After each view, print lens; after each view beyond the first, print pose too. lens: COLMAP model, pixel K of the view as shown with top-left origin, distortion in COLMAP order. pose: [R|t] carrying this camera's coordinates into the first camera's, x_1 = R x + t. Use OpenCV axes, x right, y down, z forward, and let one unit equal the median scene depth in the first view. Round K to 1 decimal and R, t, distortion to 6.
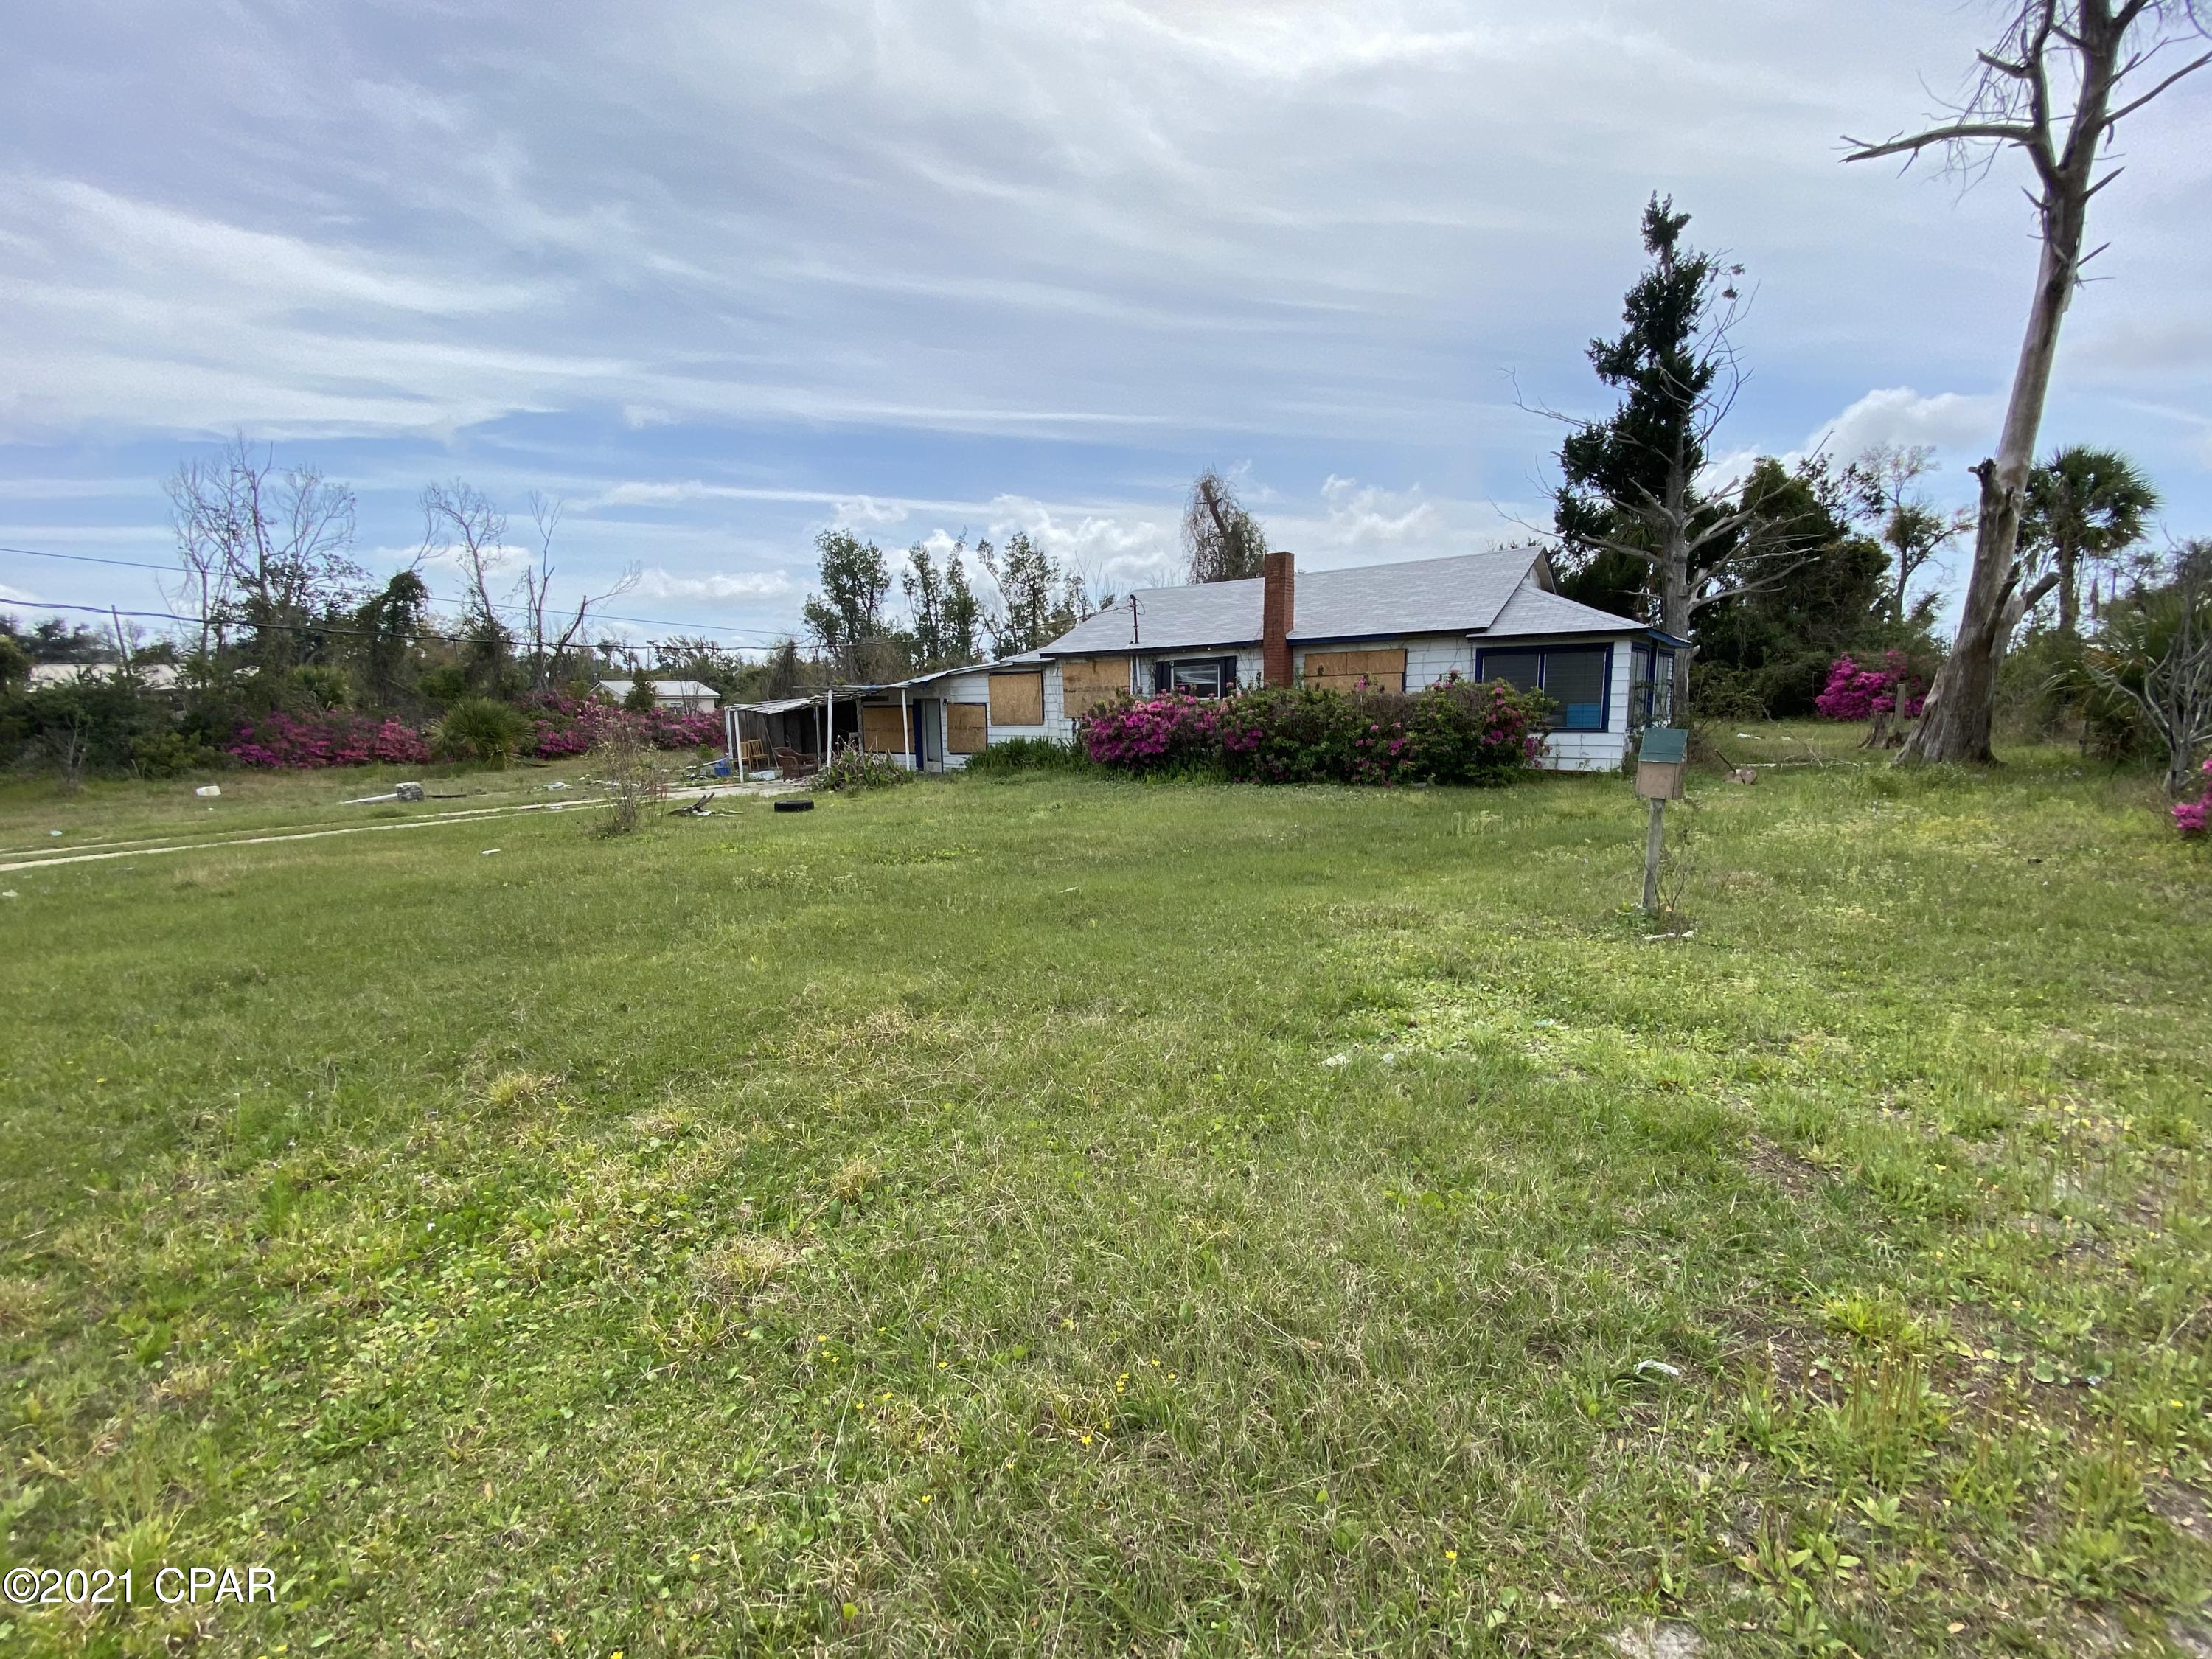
lens RADIAL K [[935.0, 0, 1119.7], [0, 935.0, 822.4], [0, 0, 1]] dist [0.060731, -0.046937]
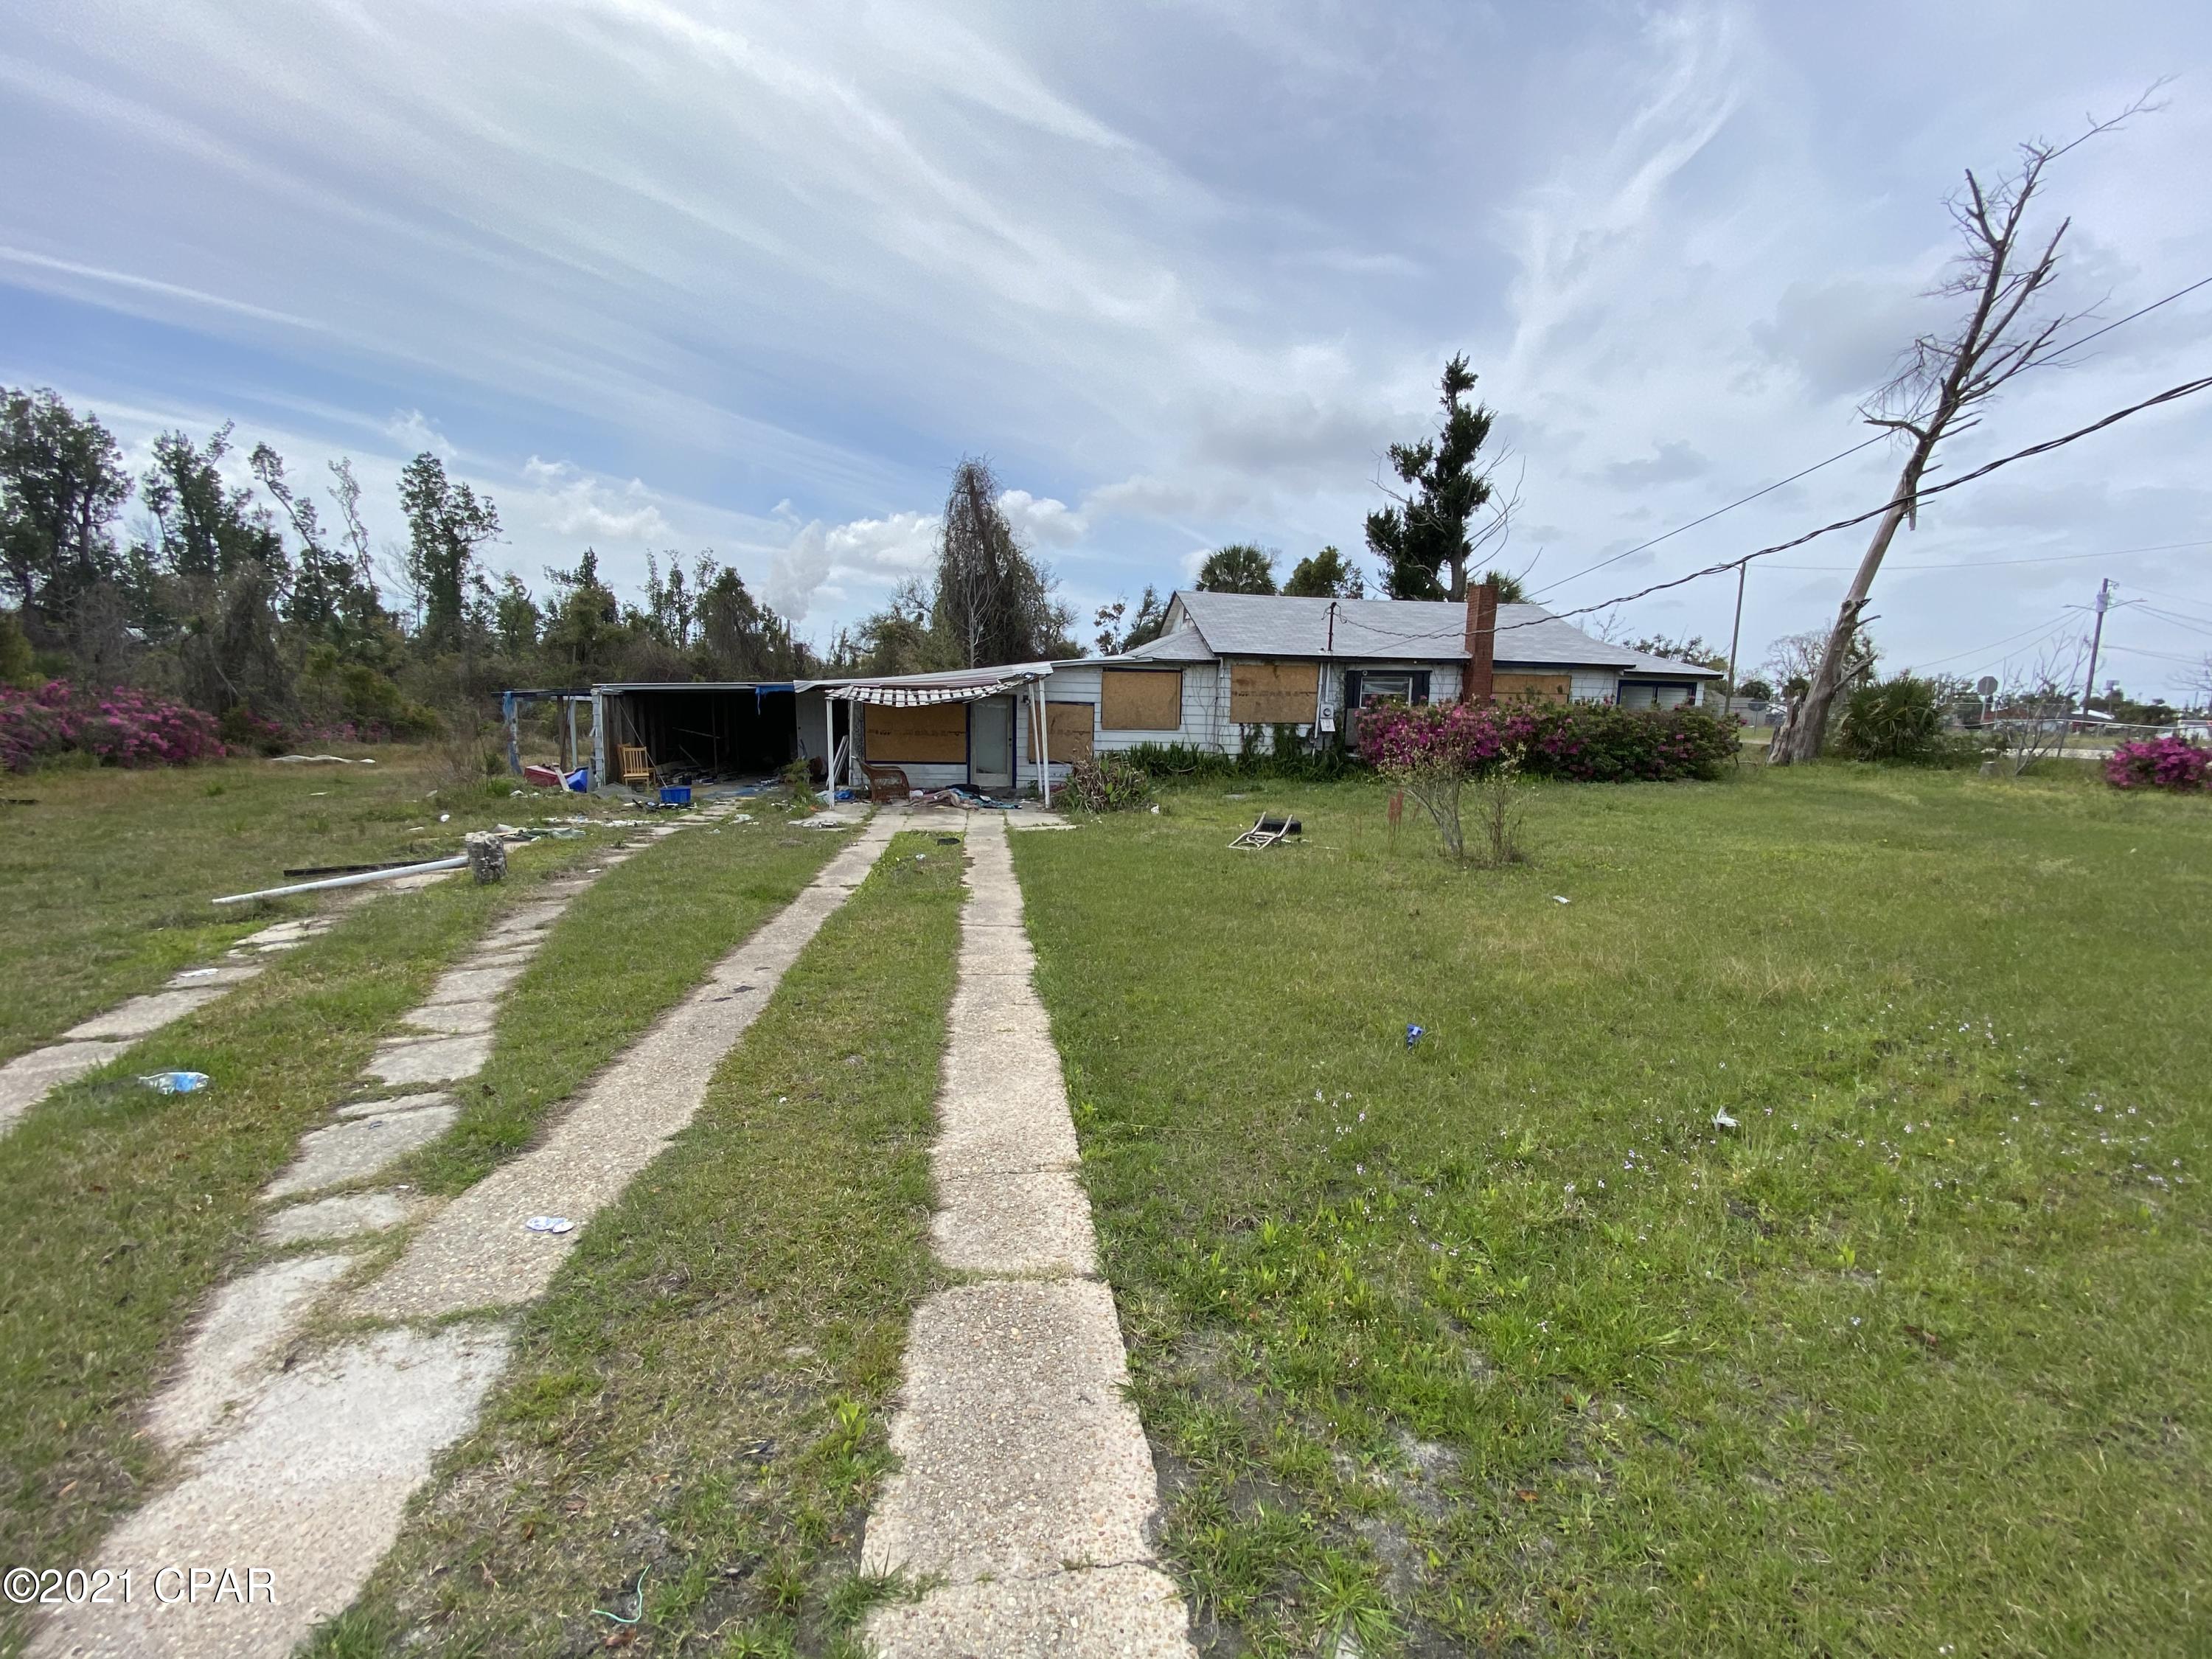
lens RADIAL K [[935.0, 0, 1119.7], [0, 935.0, 822.4], [0, 0, 1]] dist [0.060731, -0.046937]
pose [[0.693639, -0.050374, 0.718559, -1.271426], [0.060576, 0.998097, 0.011496, -0.045904], [-0.717771, 0.035553, 0.695371, 0.672527]]
